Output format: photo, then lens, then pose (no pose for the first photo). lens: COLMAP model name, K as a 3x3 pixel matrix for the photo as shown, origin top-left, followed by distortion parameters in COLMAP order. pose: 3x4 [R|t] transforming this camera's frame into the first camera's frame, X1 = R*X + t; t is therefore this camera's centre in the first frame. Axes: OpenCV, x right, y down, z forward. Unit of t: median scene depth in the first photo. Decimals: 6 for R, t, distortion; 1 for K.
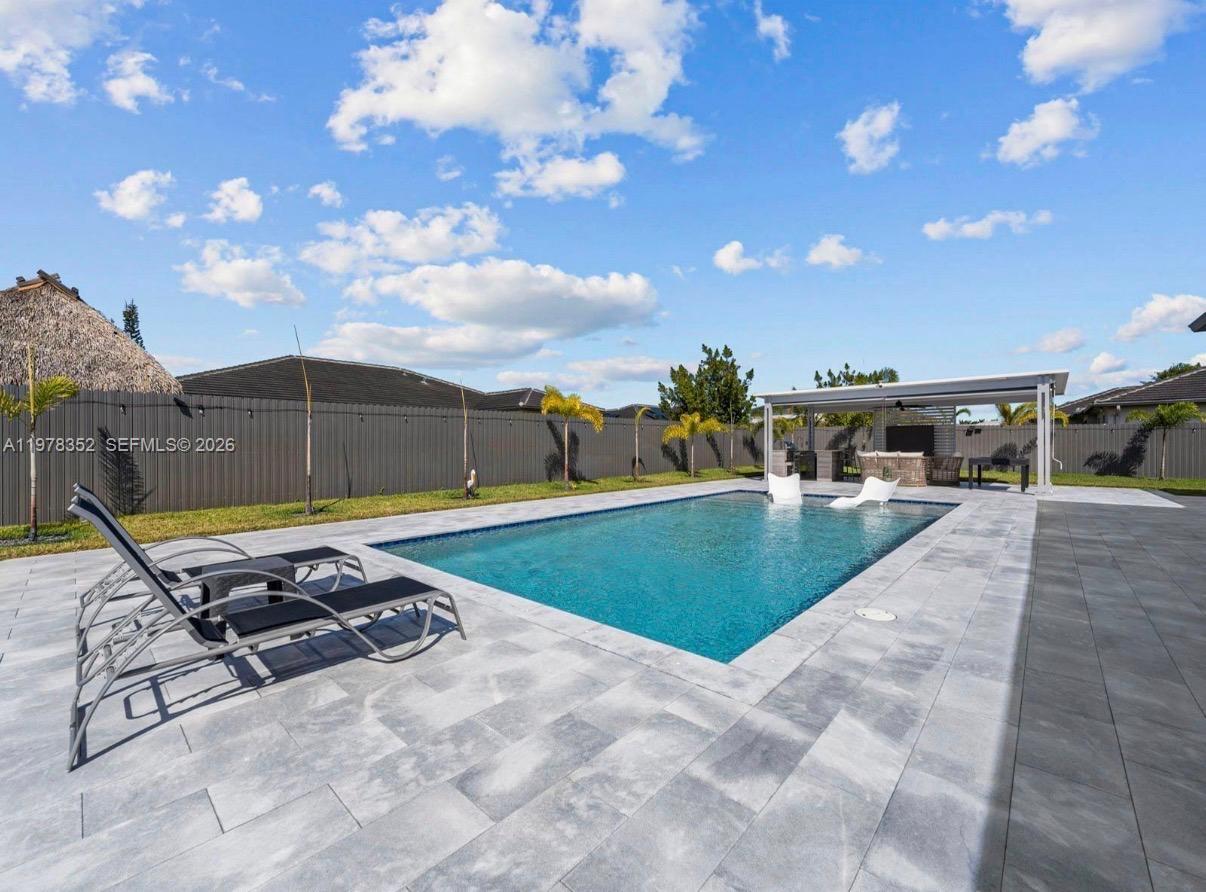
lens RADIAL K [[486.4, 0, 596.5], [0, 486.4, 442.7], [0, 0, 1]] dist [0.001016, -0.000011]
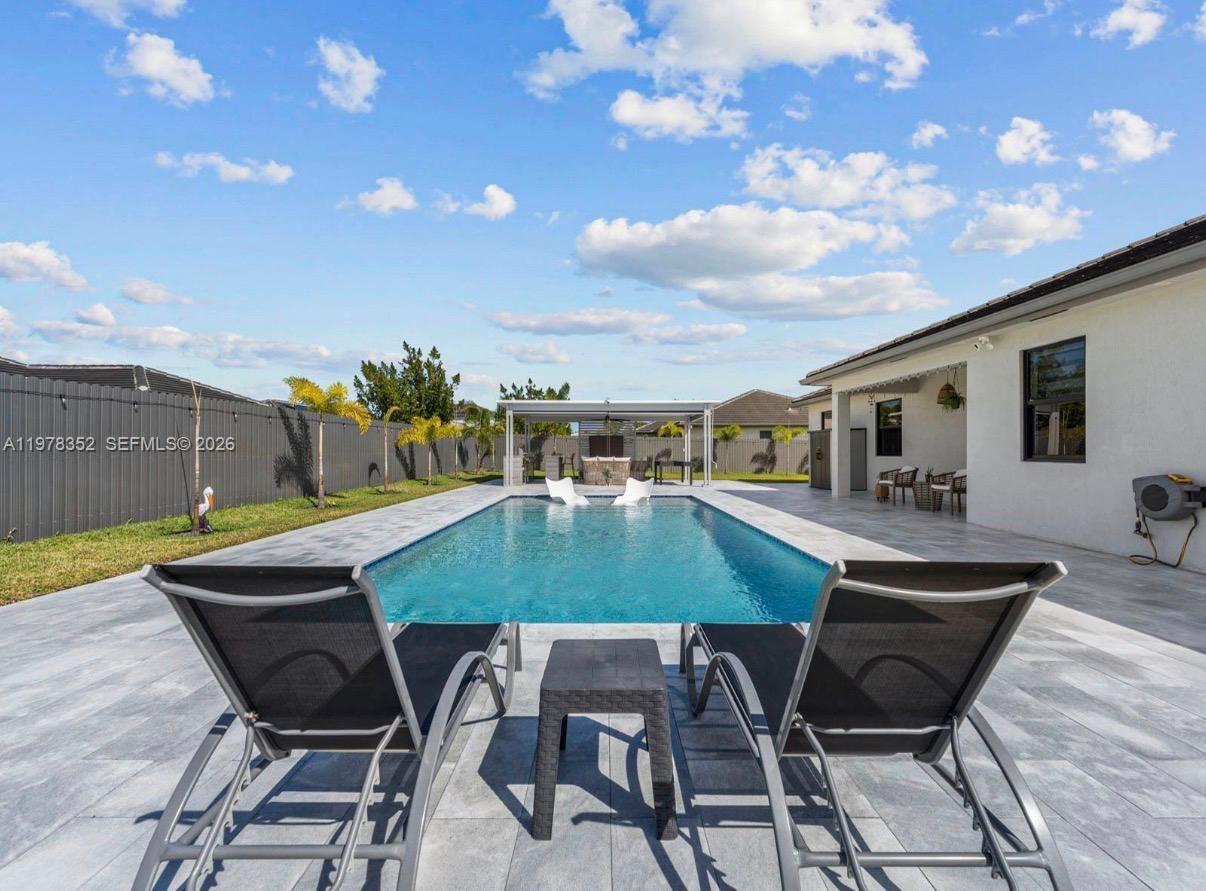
lens RADIAL K [[486.4, 0, 603.7], [0, 486.4, 445.2], [0, 0, 1]] dist [0.001016, -0.000011]
pose [[0.738645, 0.011486, 0.673996, -0.159818], [-0.006521, 0.999930, -0.009895, 0.001088], [-0.674063, 0.002914, 0.738668, 0.083728]]
